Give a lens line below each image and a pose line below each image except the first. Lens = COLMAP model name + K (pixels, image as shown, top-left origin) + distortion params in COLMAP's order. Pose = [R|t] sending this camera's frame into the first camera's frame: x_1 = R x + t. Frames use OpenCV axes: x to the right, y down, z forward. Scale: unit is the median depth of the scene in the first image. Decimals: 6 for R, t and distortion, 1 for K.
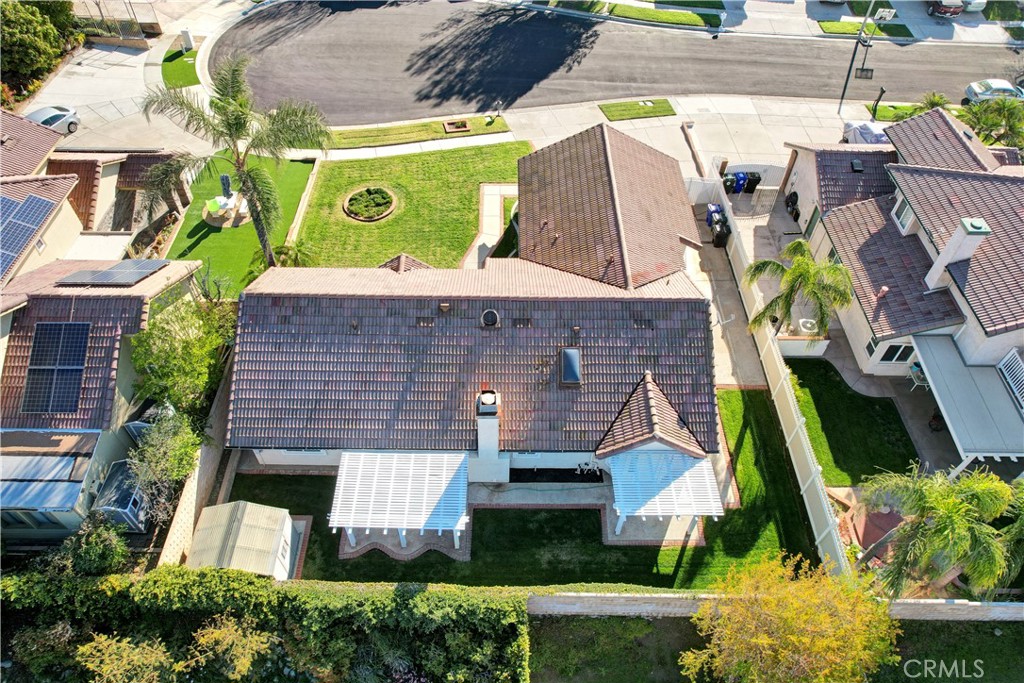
lens RADIAL K [[707.8, 0, 550.2], [0, 707.8, 295.5], [0, 0, 1]] dist [-0.093927, 0.098241]
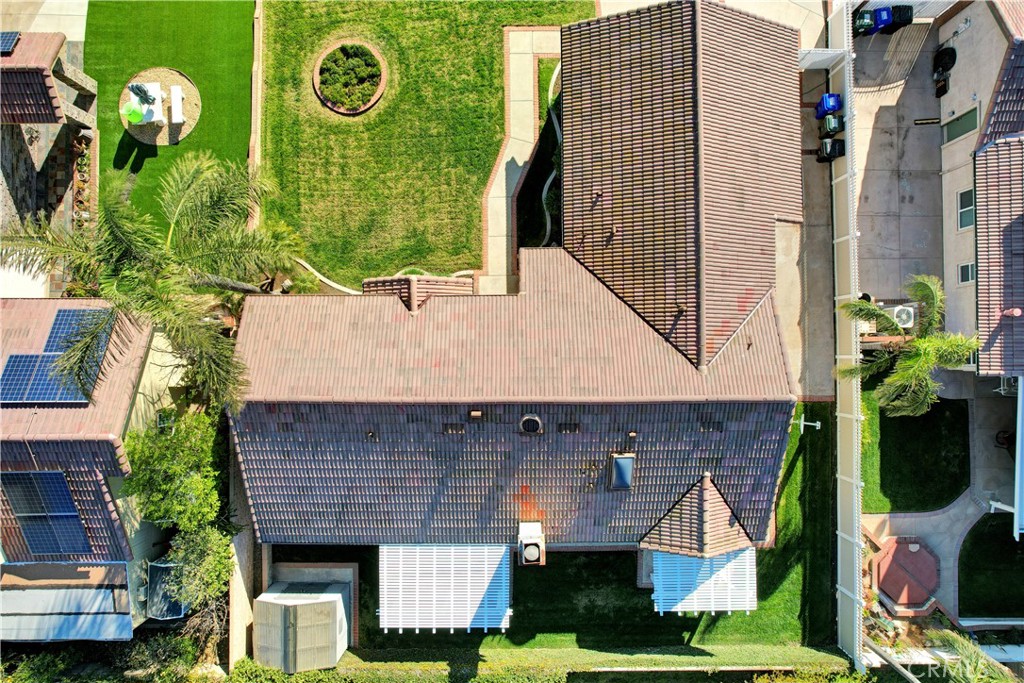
lens RADIAL K [[707.8, 0, 550.2], [0, 707.8, 295.5], [0, 0, 1]] dist [-0.093927, 0.098241]
pose [[0.999387, 0.034998, 0.000293, -0.067490], [-0.026258, 0.744236, 0.667401, -0.638599], [0.023139, -0.666999, 0.744699, 0.478622]]
